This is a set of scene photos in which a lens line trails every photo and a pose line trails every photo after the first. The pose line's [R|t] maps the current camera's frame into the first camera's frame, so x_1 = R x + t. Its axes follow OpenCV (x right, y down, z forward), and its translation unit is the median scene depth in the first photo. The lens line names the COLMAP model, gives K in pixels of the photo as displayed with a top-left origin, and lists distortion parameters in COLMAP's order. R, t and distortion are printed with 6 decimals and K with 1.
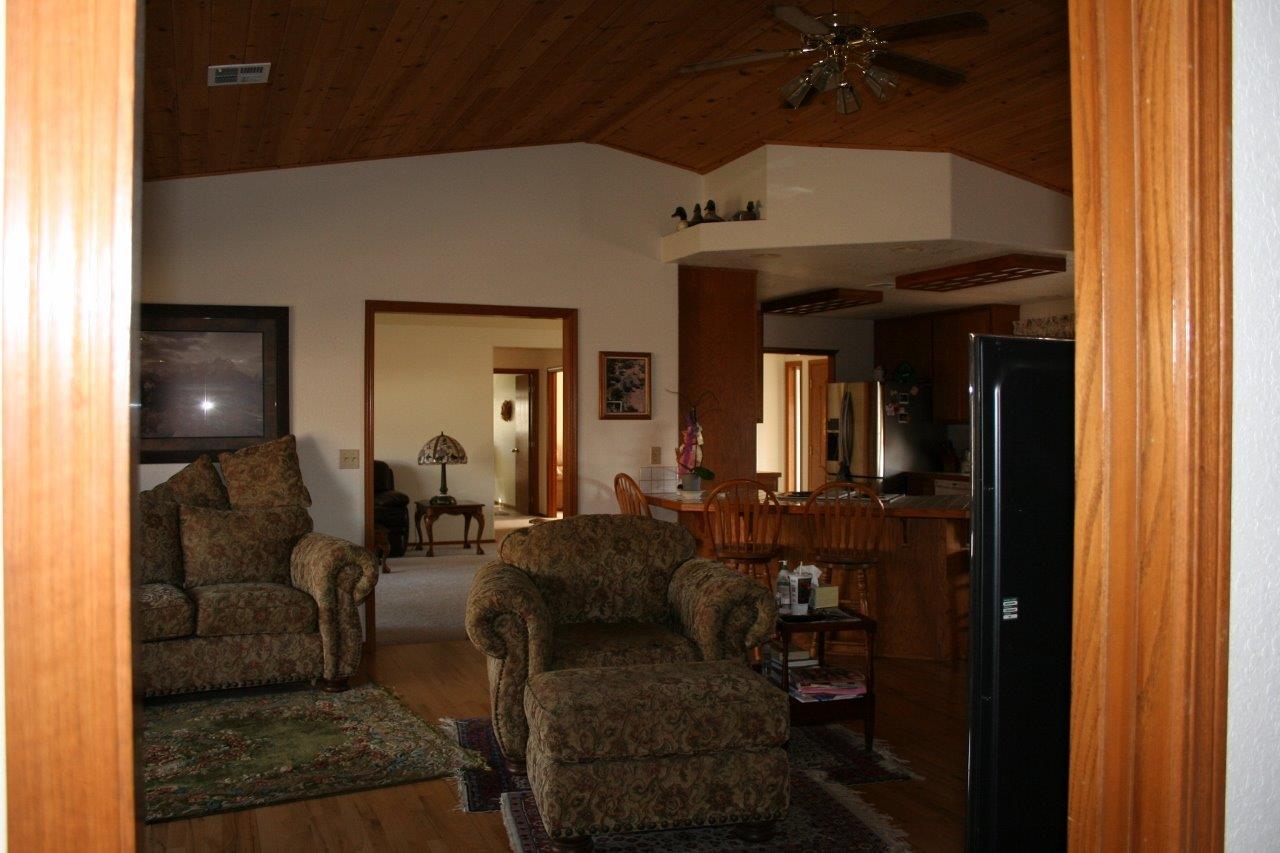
lens RADIAL K [[1071.9, 0, 640.0], [0, 1071.9, 426.5], [0, 0, 1]] dist [-0.149878, 0.121950]
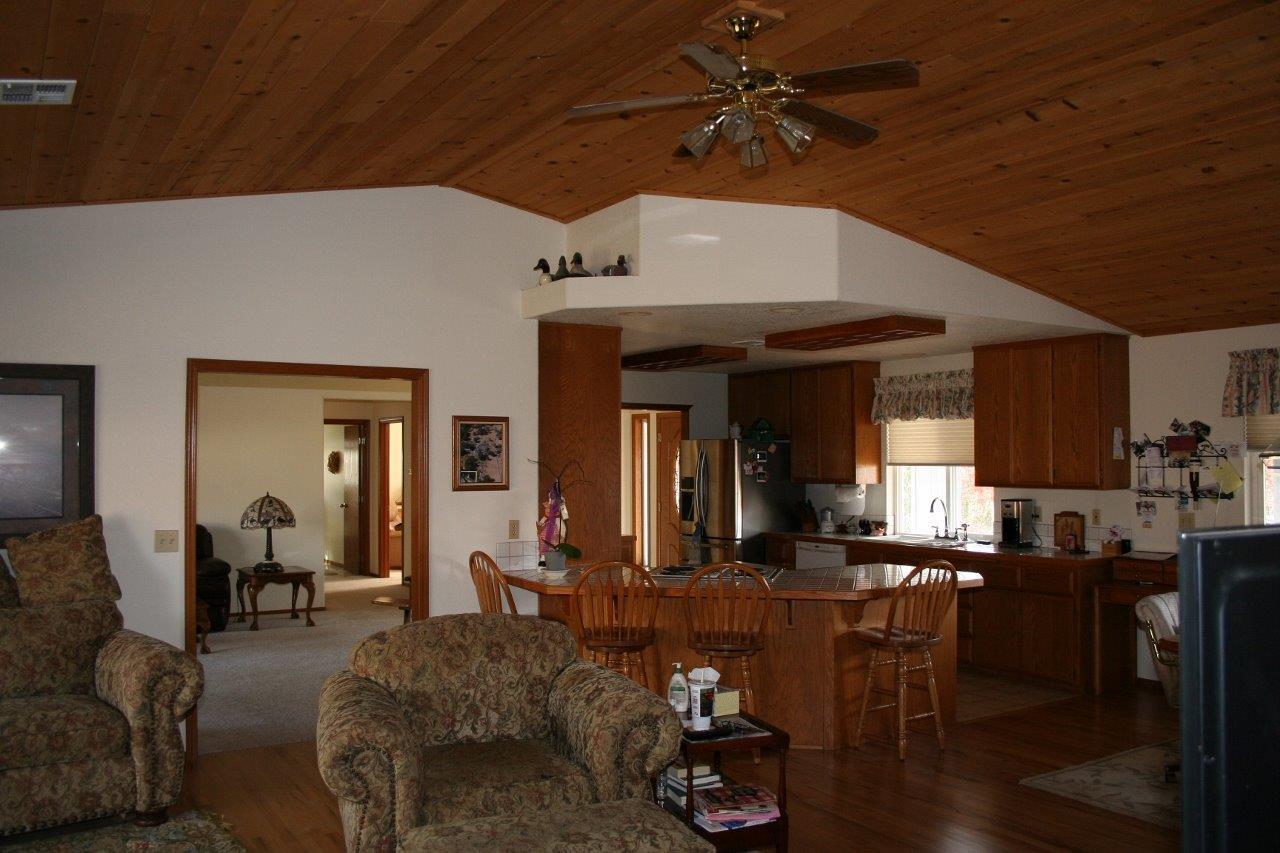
lens RADIAL K [[1071.9, 0, 640.0], [0, 1071.9, 426.5], [0, 0, 1]] dist [-0.149878, 0.121950]
pose [[0.986342, 0.001379, 0.164705, -0.035100], [0.004500, 0.999366, -0.035316, -0.033126], [-0.164650, 0.035575, 0.985710, 0.097867]]
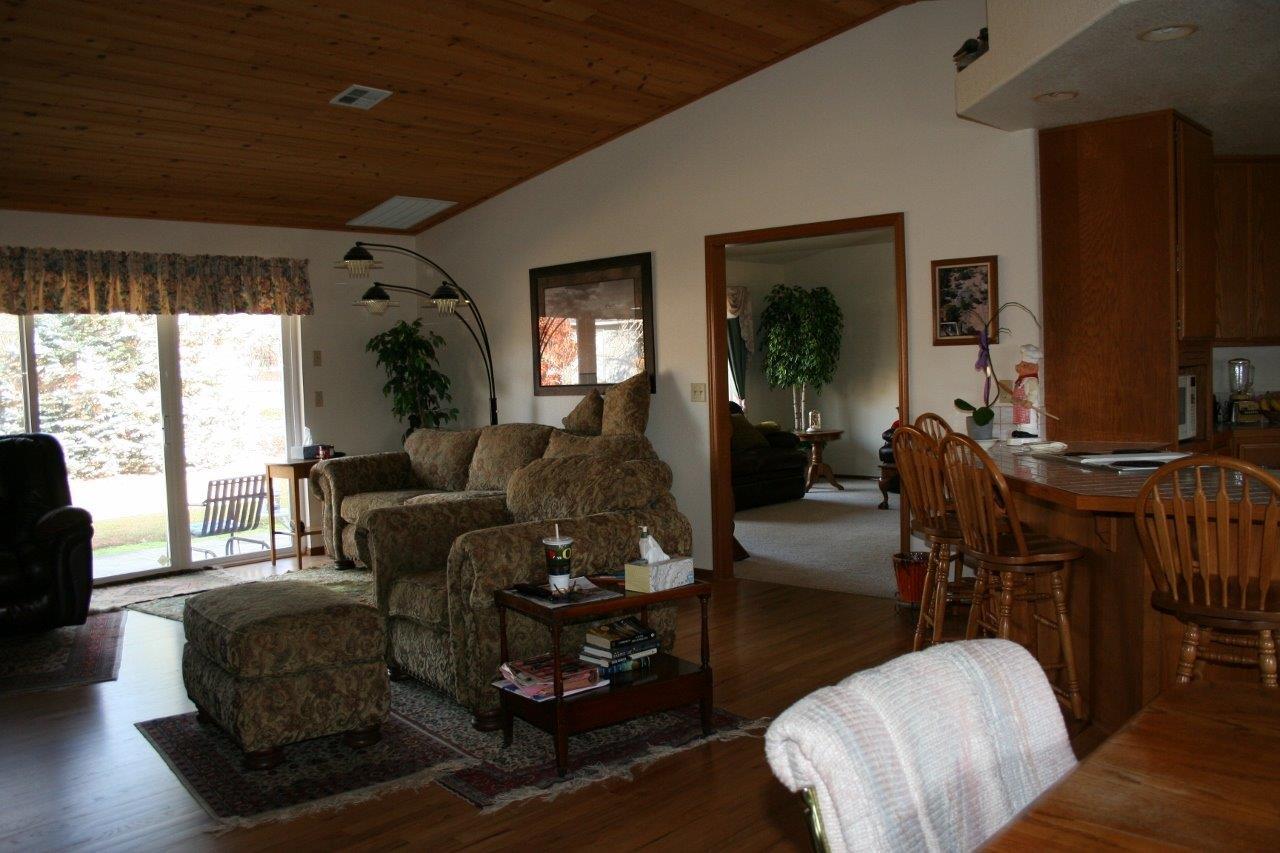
lens RADIAL K [[1083.9, 0, 640.0], [0, 1083.9, 426.5], [0, 0, 1]] dist [-0.002045, 0.119255]
pose [[0.463378, 0.038212, -0.885337, 0.688851], [0.029596, 0.997845, 0.058558, 0.000004], [0.885666, -0.053336, 0.461249, 0.488982]]
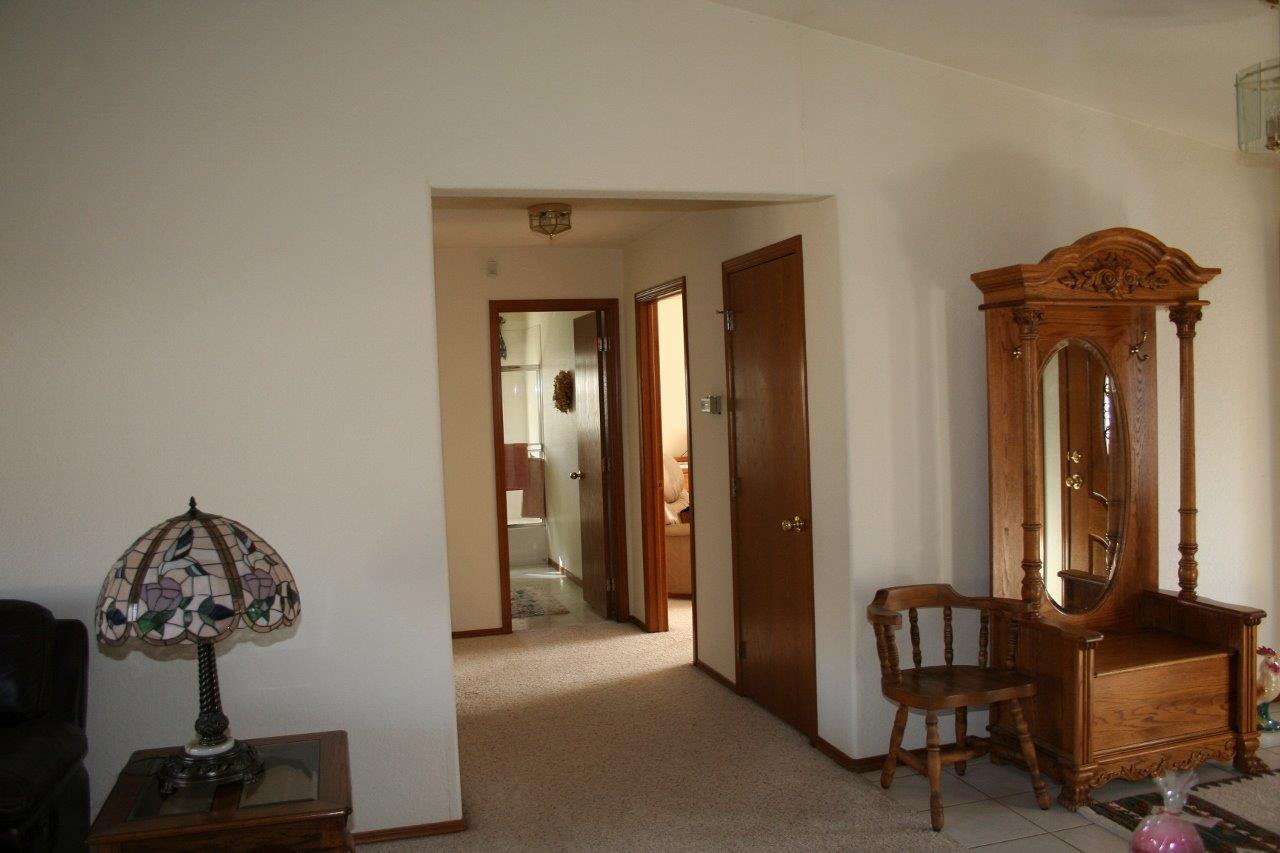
lens RADIAL K [[1071.9, 0, 640.0], [0, 1071.9, 426.5], [0, 0, 1]] dist [-0.149878, 0.121950]
pose [[0.994503, -0.027285, -0.101091, -0.104068], [0.029892, 0.999256, 0.024362, -0.026183], [0.100351, -0.027249, 0.994579, 1.390043]]
